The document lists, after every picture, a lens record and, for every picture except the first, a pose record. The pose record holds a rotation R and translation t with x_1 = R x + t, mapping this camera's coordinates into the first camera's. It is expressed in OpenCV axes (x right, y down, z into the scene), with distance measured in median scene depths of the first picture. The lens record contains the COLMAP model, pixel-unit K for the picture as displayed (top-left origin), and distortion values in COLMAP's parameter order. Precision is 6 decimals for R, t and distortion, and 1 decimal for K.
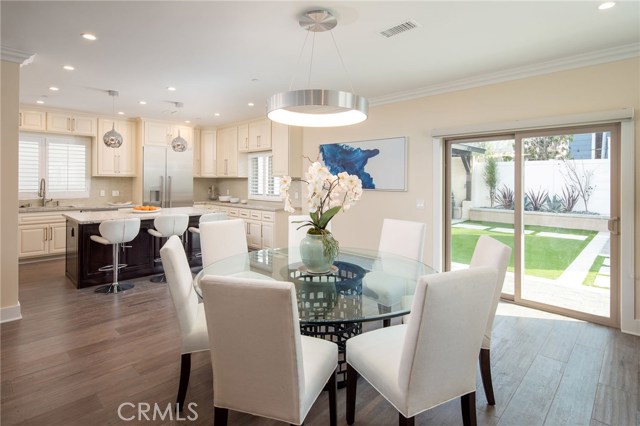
lens RADIAL K [[323.0, 0, 309.9], [0, 323.0, 181.6], [0, 0, 1]] dist [0.001063, -0.003225]
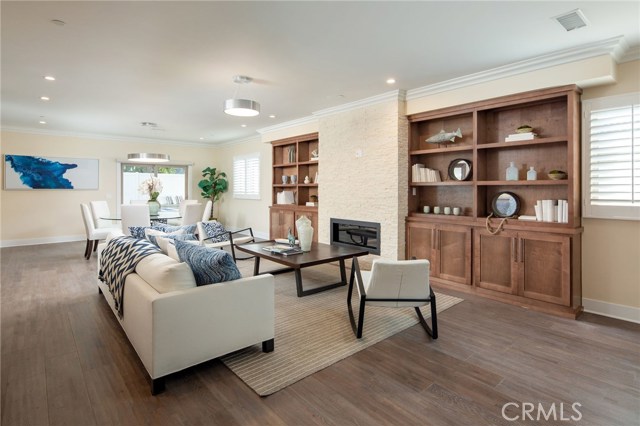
lens RADIAL K [[323.0, 0, 324.2], [0, 323.0, 188.1], [0, 0, 1]] dist [0.001063, -0.003225]
pose [[0.059573, -0.005296, 0.998210, -1.145293], [0.005271, 0.999974, 0.004990, 0.014869], [-0.998210, 0.004964, 0.059600, -0.283091]]
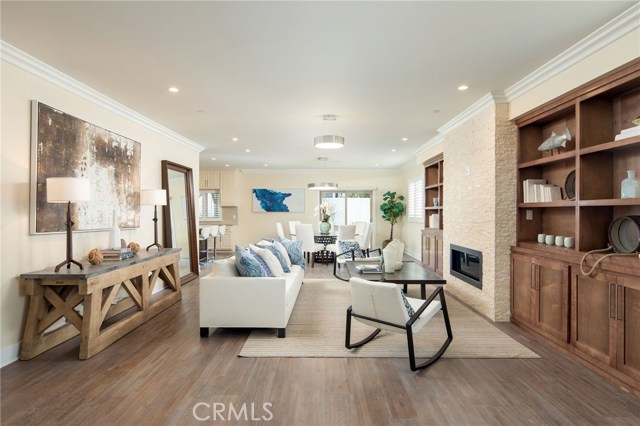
lens RADIAL K [[343.3, 0, 323.3], [0, 343.3, 214.0], [0, 0, 1]] dist [0.007739, -0.005257]
pose [[0.706006, -0.010901, 0.708122, -1.085248], [0.008150, 0.999940, 0.007267, 0.018676], [-0.708159, 0.000641, 0.706053, -0.658770]]
